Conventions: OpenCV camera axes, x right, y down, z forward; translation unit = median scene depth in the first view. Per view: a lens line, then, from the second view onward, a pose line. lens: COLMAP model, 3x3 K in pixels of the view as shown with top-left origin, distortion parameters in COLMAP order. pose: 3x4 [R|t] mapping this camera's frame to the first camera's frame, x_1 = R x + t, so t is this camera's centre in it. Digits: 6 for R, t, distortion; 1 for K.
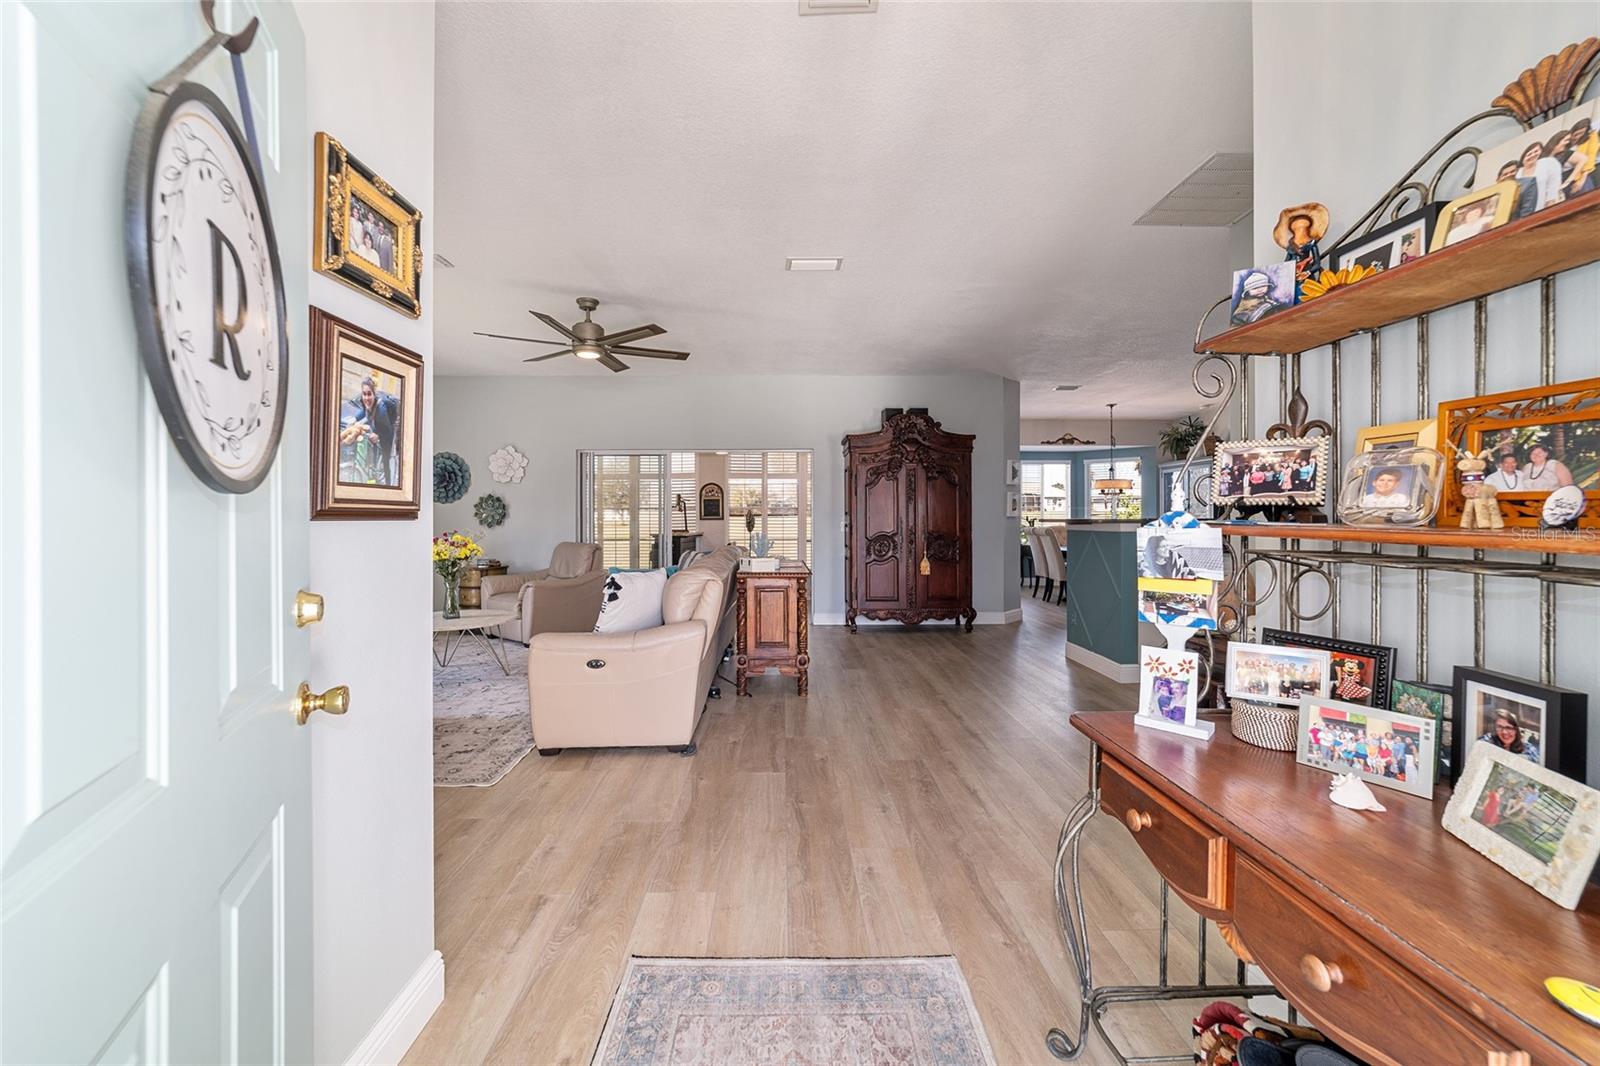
lens RADIAL K [[614.8, 0, 802.1], [0, 614.8, 518.1], [0, 0, 1]] dist [-0.014237, 0.005389]
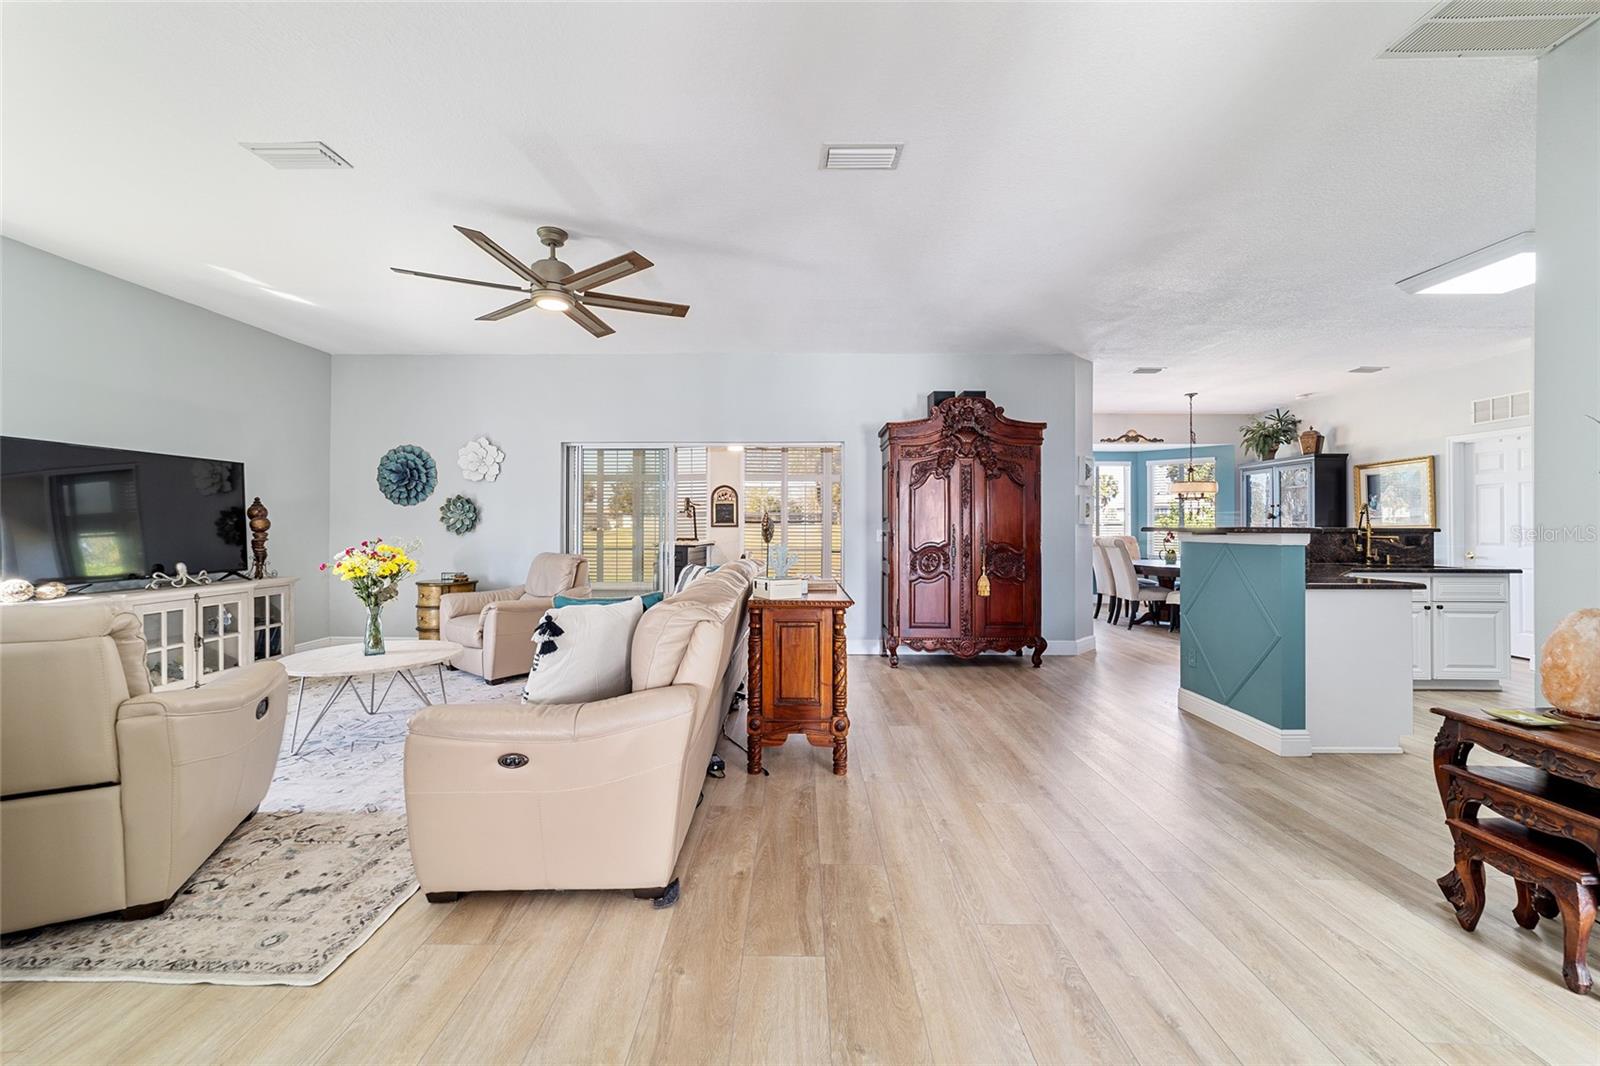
lens RADIAL K [[614.8, 0, 802.8], [0, 614.8, 519.3], [0, 0, 1]] dist [-0.014237, 0.005389]
pose [[0.999597, 0.004548, -0.028022, -0.017056], [-0.004860, 0.999927, -0.011055, 0.001905], [0.027970, 0.011186, 0.999546, 0.208434]]
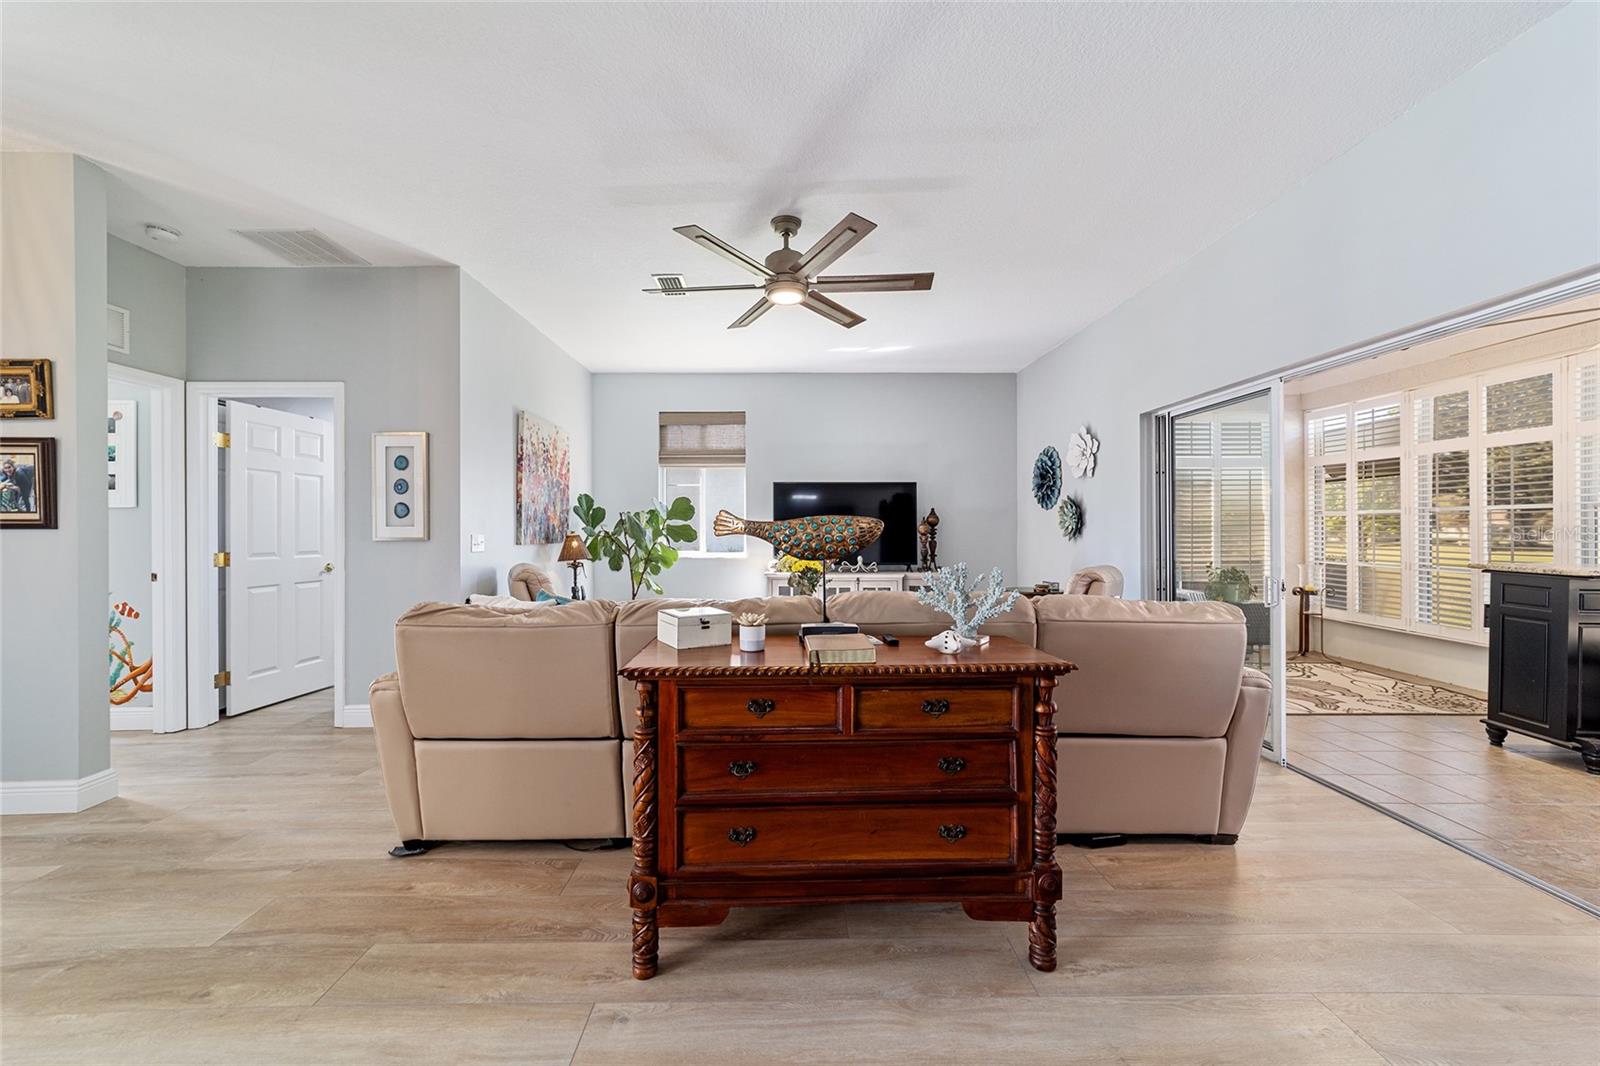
lens RADIAL K [[614.8, 0, 794.0], [0, 614.8, 531.6], [0, 0, 1]] dist [-0.014237, 0.005389]
pose [[-0.012020, 0.007382, -0.999901, 0.288136], [0.000174, 0.999973, 0.007381, -0.000689], [0.999928, -0.000085, -0.012021, 0.804859]]
